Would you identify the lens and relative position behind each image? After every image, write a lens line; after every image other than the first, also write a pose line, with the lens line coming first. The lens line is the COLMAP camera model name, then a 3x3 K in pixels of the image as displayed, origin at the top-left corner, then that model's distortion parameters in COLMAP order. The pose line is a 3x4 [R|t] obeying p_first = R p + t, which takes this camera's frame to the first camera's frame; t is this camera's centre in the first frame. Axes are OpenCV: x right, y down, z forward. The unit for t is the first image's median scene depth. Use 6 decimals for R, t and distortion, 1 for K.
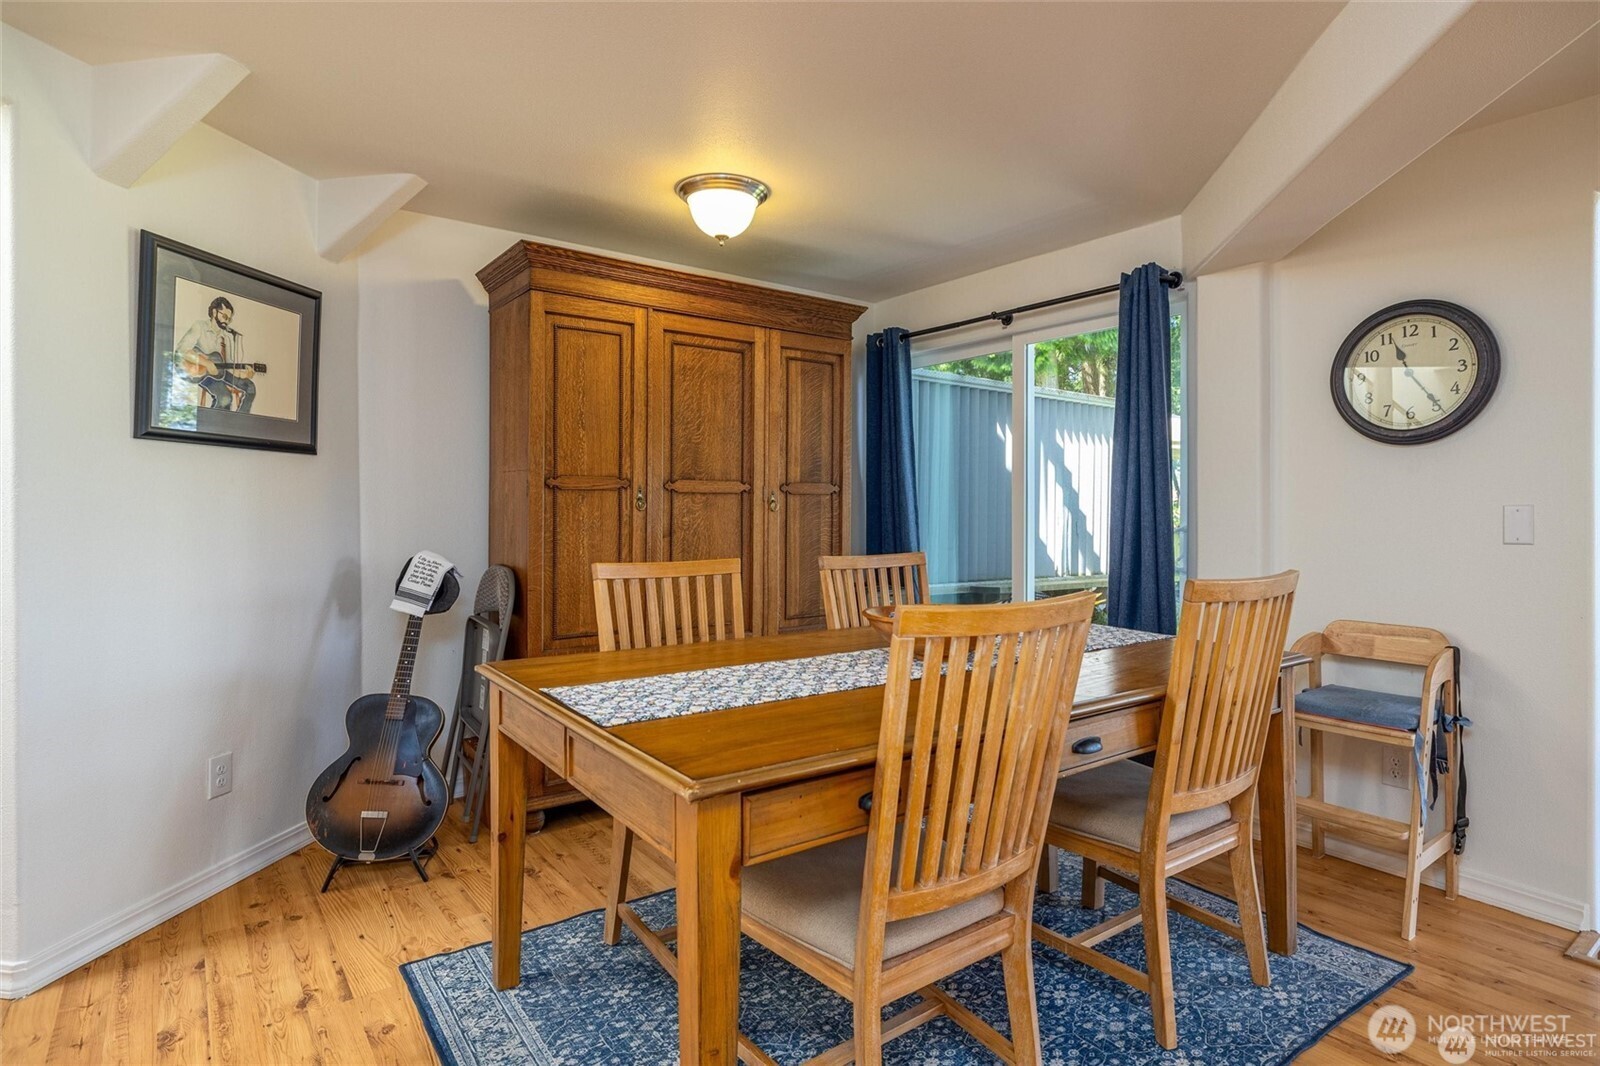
lens RADIAL K [[839.7, 0, 814.1], [0, 839.7, 504.9], [0, 0, 1]] dist [0.000226, 0.000705]
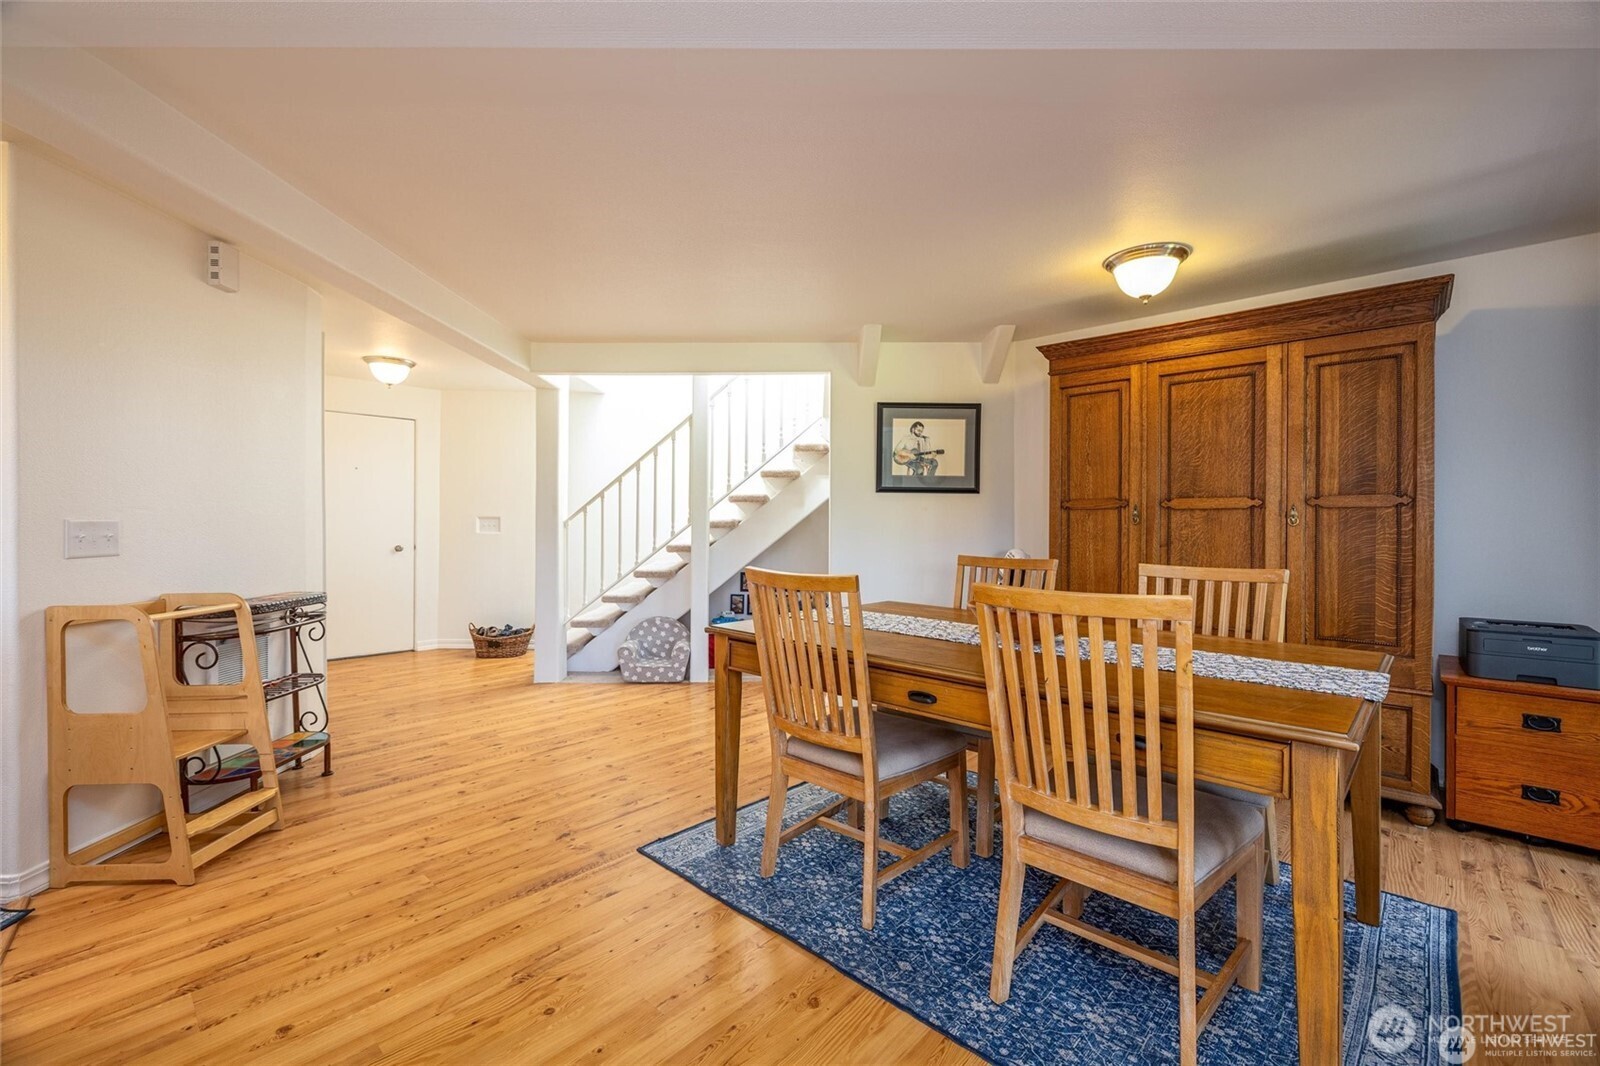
lens RADIAL K [[668.3, 0, 803.9], [0, 668.3, 525.7], [0, 0, 1]] dist [-0.000582, 0.000221]
pose [[0.199837, 0.001803, -0.979827, 0.662687], [0.001999, 0.999995, 0.002248, 0.005356], [0.979827, -0.002408, 0.199833, 0.300051]]
